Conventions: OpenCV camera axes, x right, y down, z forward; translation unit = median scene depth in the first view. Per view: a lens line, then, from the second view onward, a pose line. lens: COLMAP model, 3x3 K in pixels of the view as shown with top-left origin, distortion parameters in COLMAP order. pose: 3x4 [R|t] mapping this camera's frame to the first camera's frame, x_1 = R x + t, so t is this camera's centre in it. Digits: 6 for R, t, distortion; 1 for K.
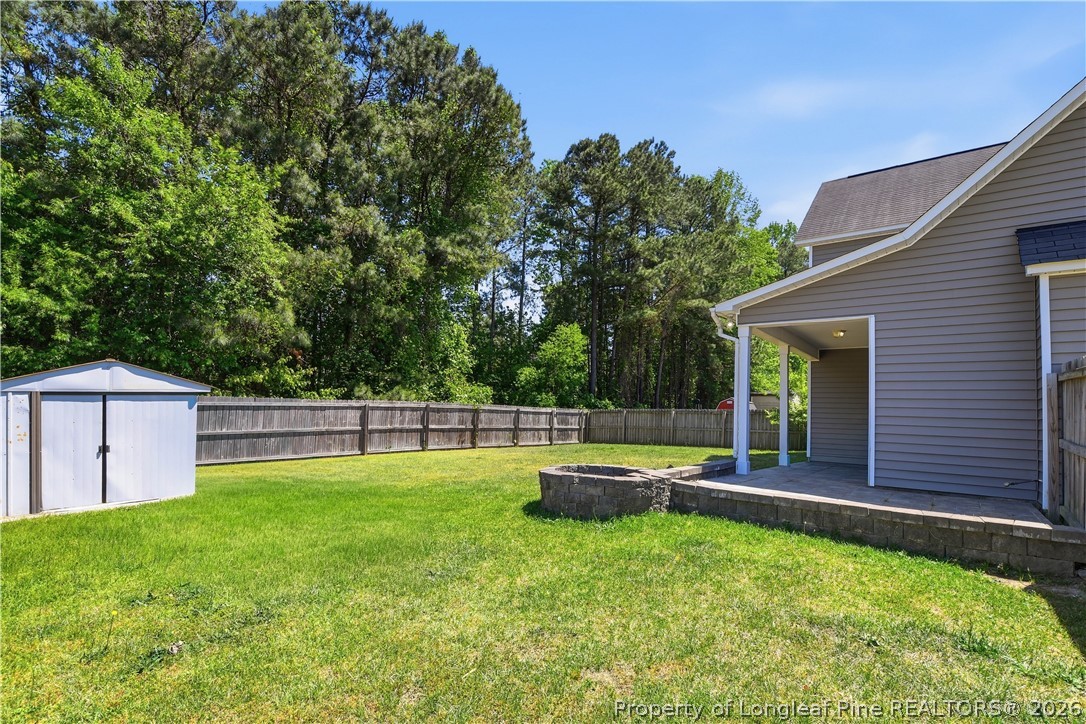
lens RADIAL K [[502.3, 0, 543.0], [0, 502.3, 362.0], [0, 0, 1]] dist [-0.002747, -0.001215]
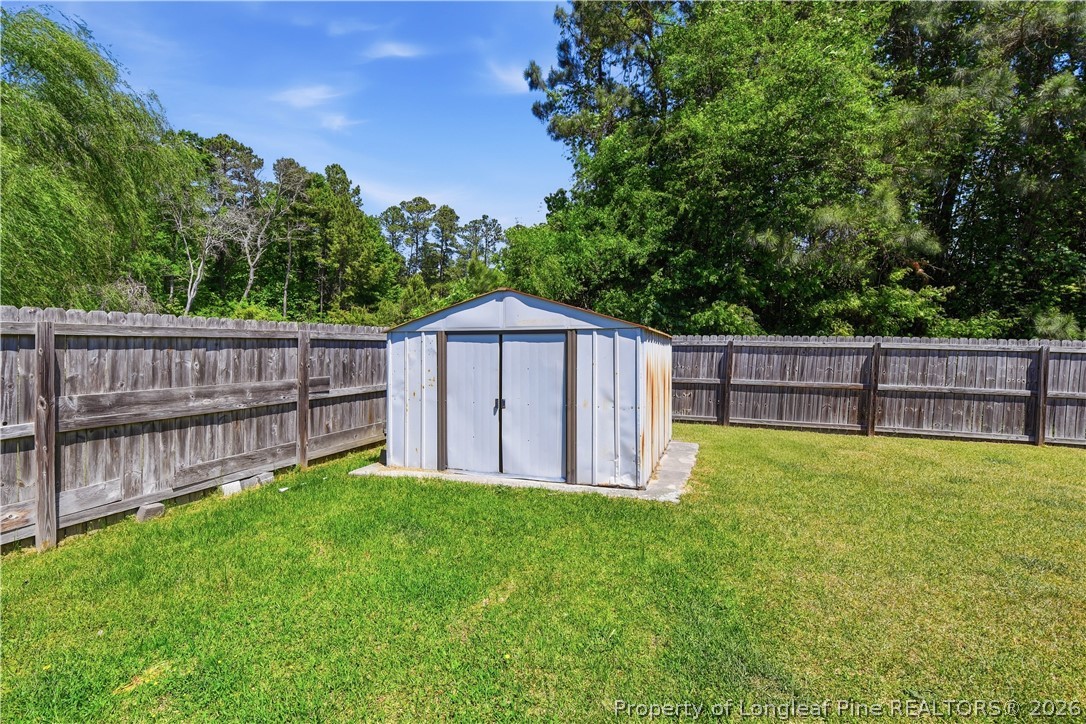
lens RADIAL K [[587.0, 0, 544.3], [0, 587.0, 322.0], [0, 0, 1]] dist [0.000416, 0.000415]
pose [[0.403349, -0.014387, -0.914933, -0.000856], [0.065178, 0.997788, 0.013044, 0.015613], [0.912722, -0.064895, 0.403395, 0.282191]]
